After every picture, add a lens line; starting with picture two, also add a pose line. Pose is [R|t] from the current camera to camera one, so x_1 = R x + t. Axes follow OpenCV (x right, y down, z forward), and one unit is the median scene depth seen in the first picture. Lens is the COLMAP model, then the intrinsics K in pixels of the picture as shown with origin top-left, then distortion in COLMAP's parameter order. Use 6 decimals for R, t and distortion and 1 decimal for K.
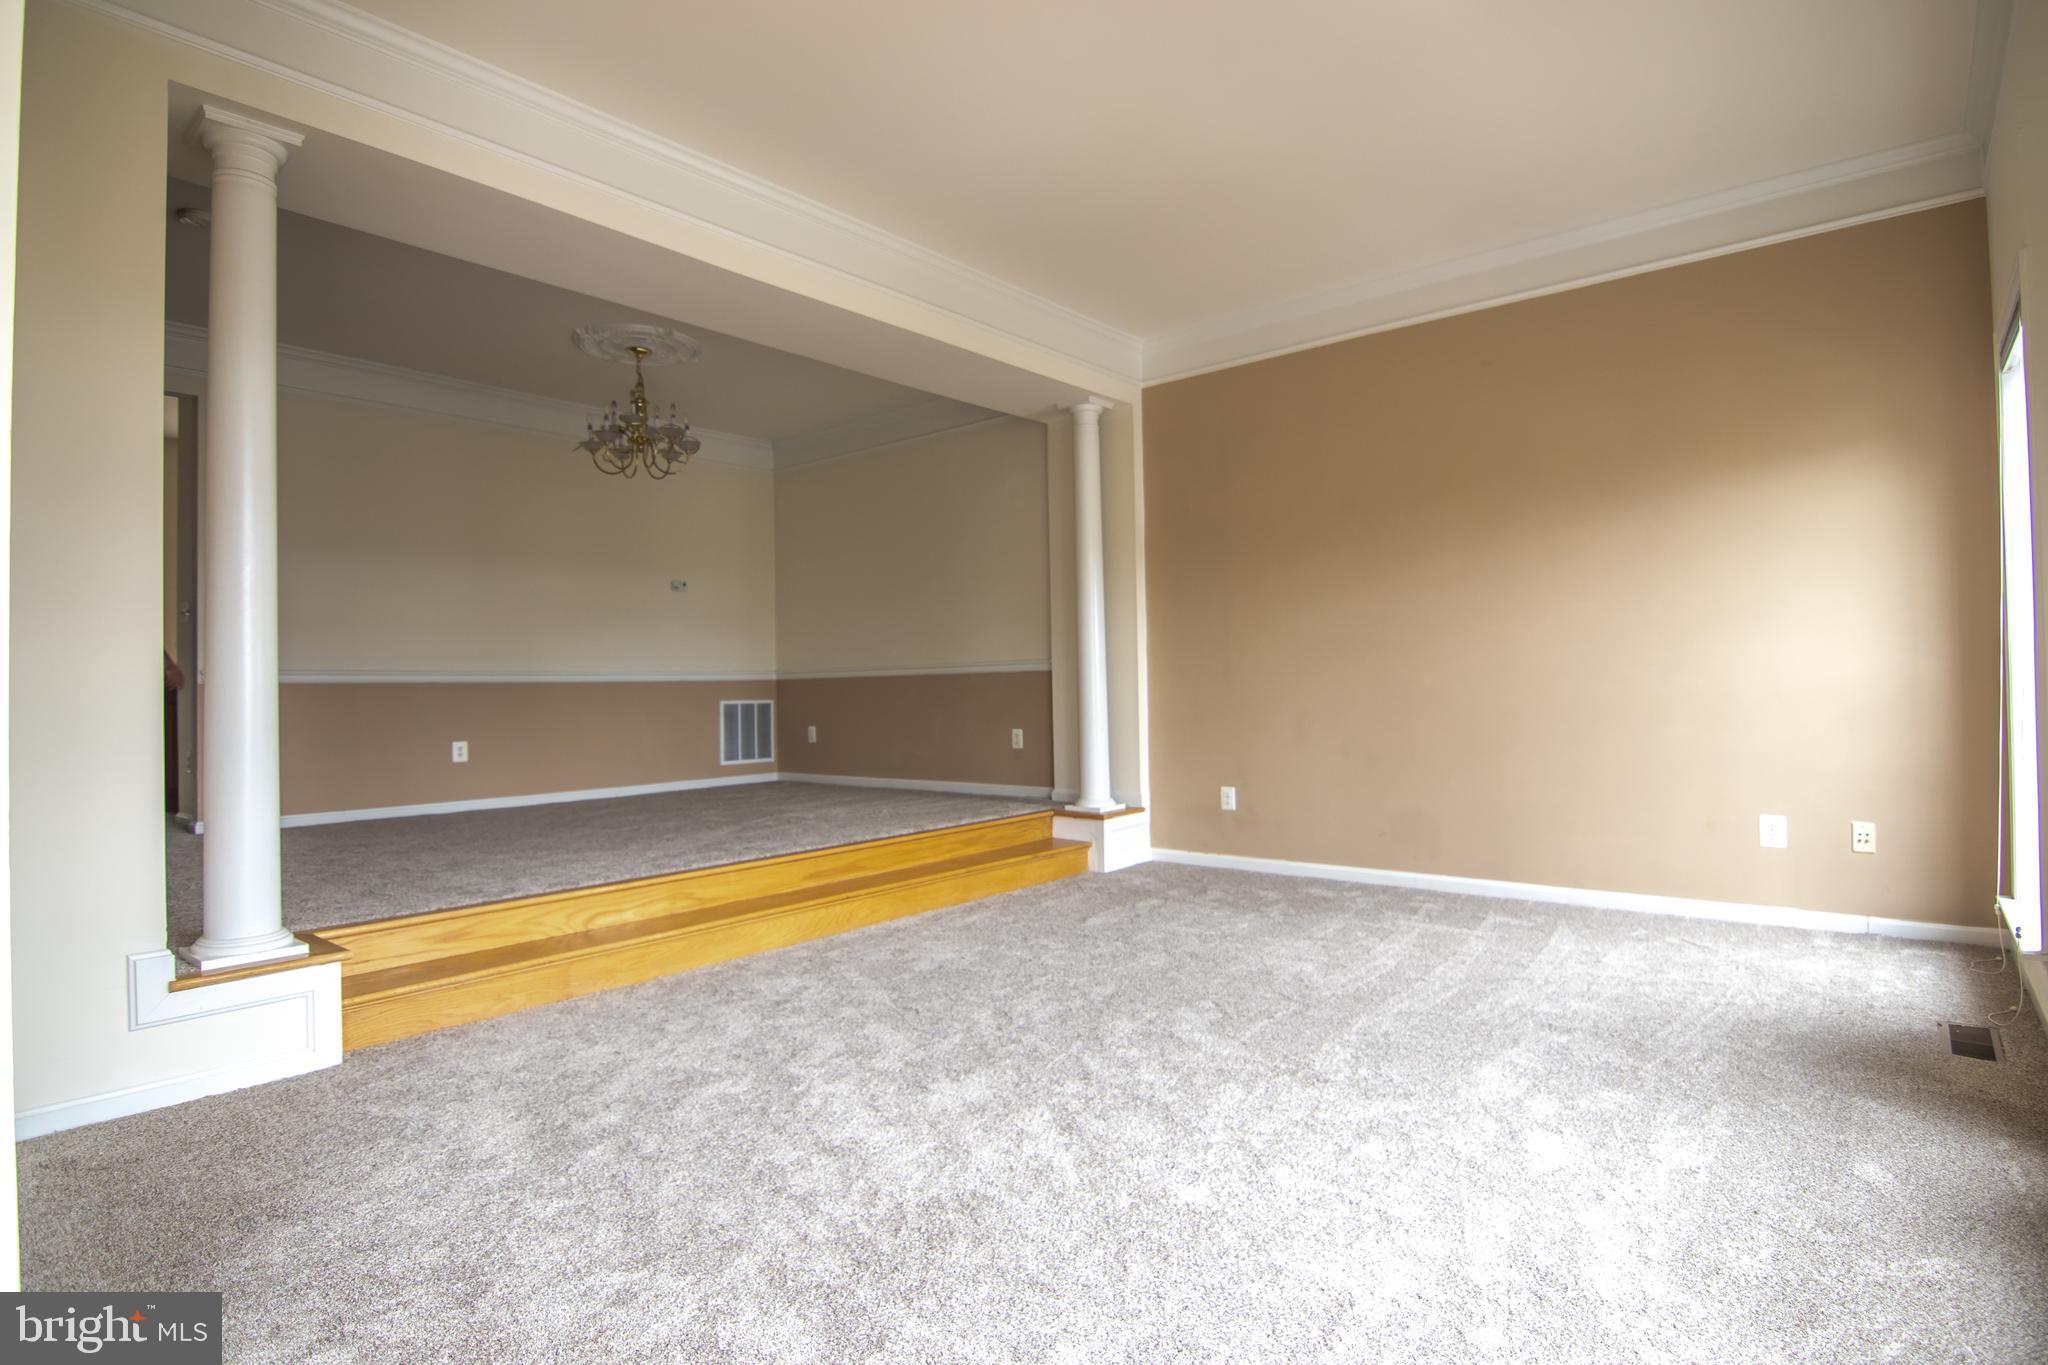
lens RADIAL K [[1056.3, 0, 1048.4], [0, 1056.3, 671.6], [0, 0, 1]] dist [-0.002147, -0.013230]
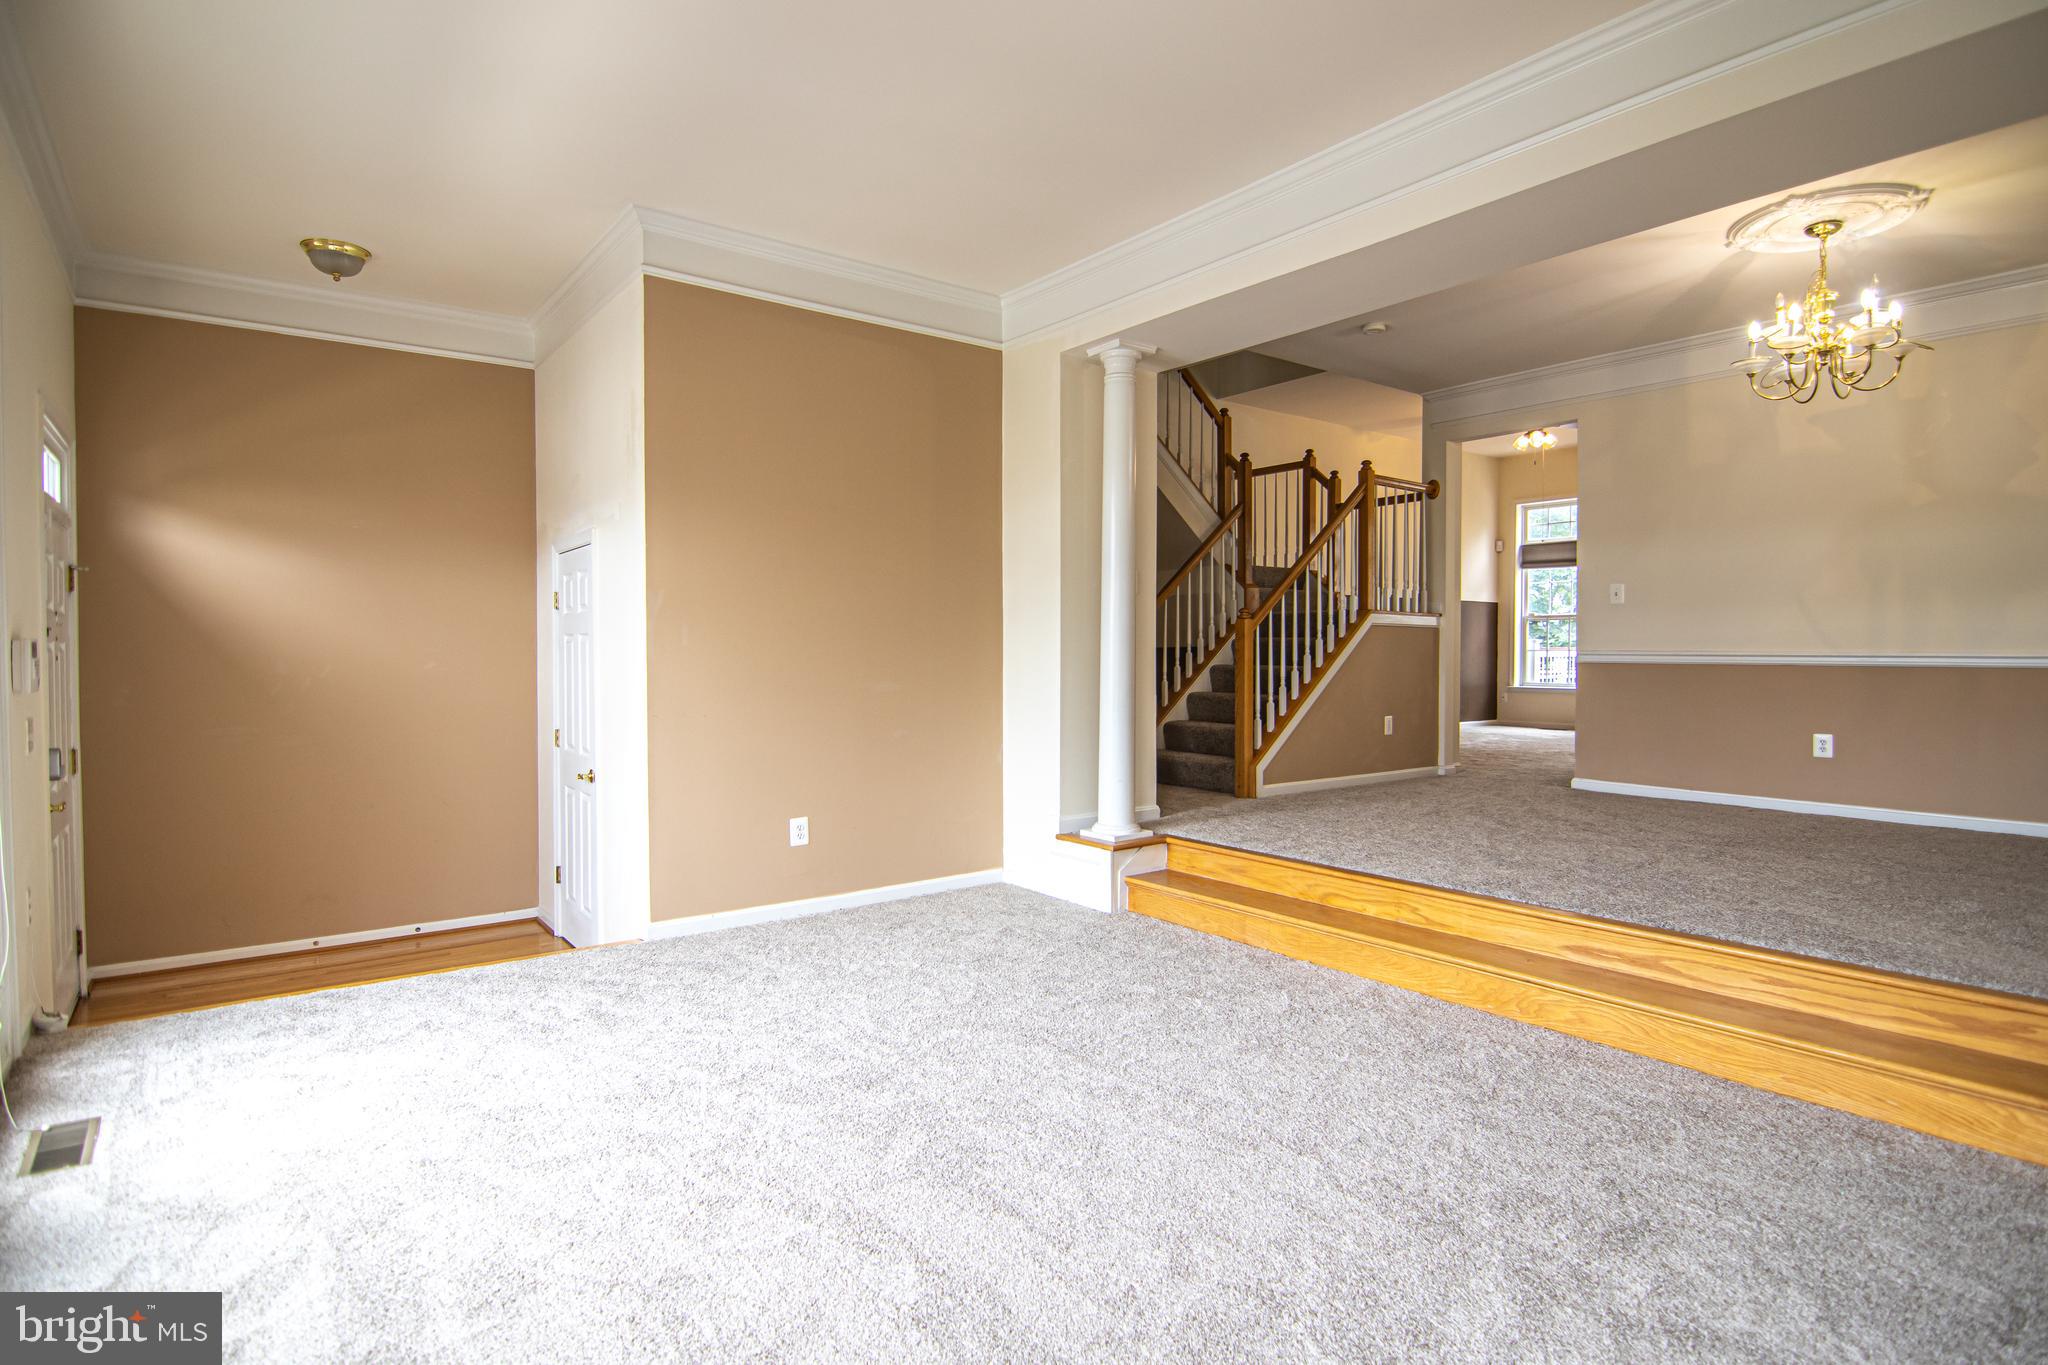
lens RADIAL K [[1056.3, 0, 1048.4], [0, 1056.3, 671.6], [0, 0, 1]] dist [-0.002147, -0.013230]
pose [[-0.218629, 0.038371, -0.975053, 0.445785], [0.020093, 0.999192, 0.034816, -0.029065], [0.975601, -0.011980, -0.219223, 0.607442]]
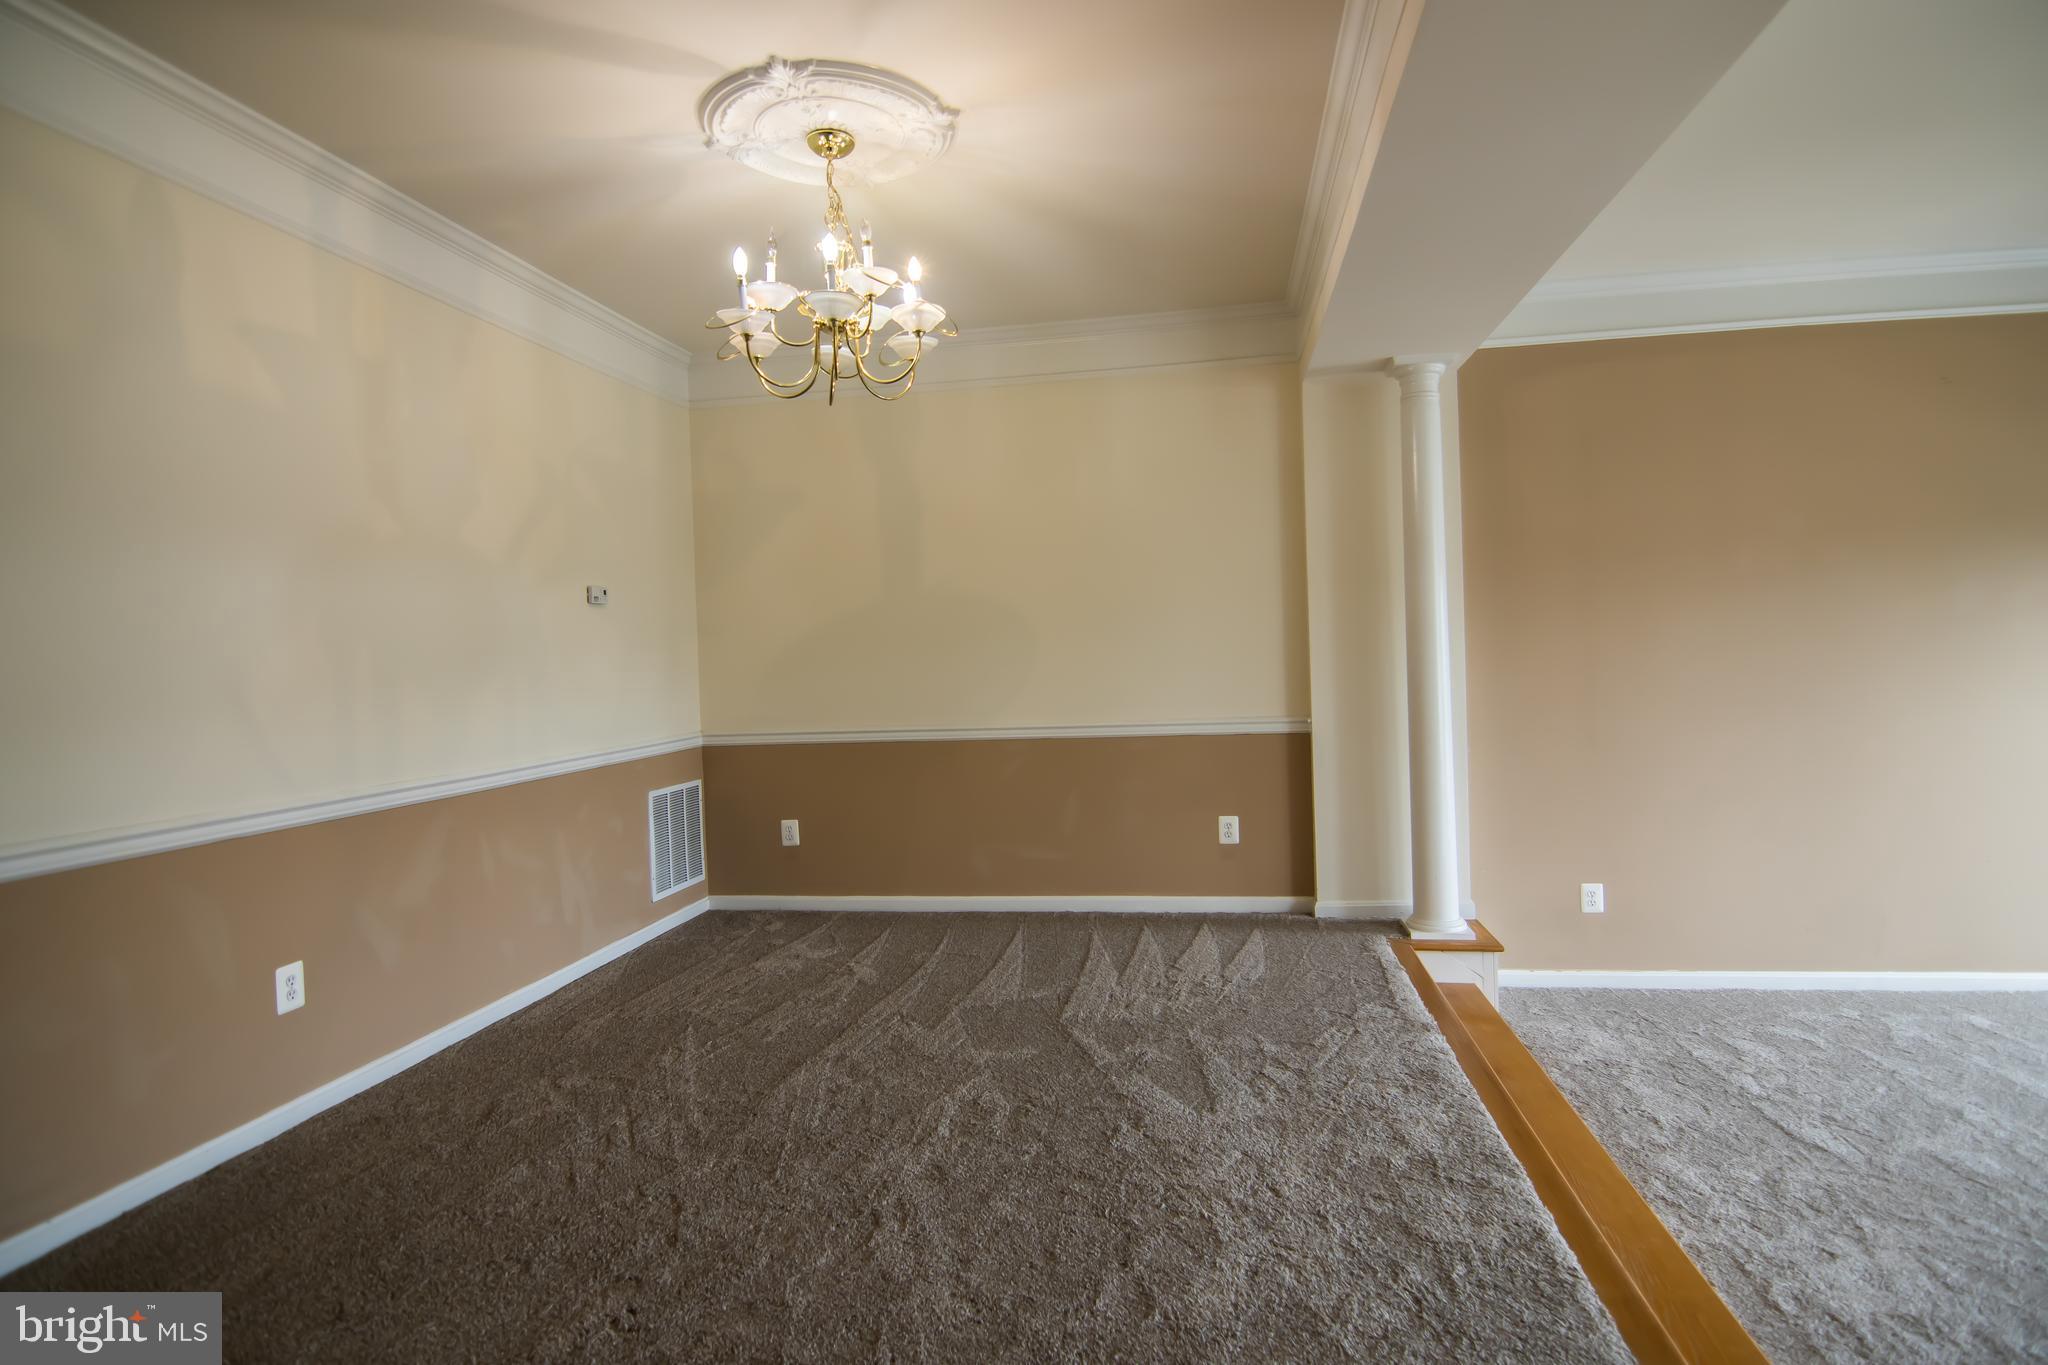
lens RADIAL K [[1056.3, 0, 1048.4], [0, 1056.3, 671.6], [0, 0, 1]] dist [-0.002147, -0.013230]
pose [[0.865752, -0.019520, 0.500092, -0.534126], [0.009976, 0.999714, 0.021751, -0.064483], [-0.500374, -0.013841, 0.865699, 0.501485]]
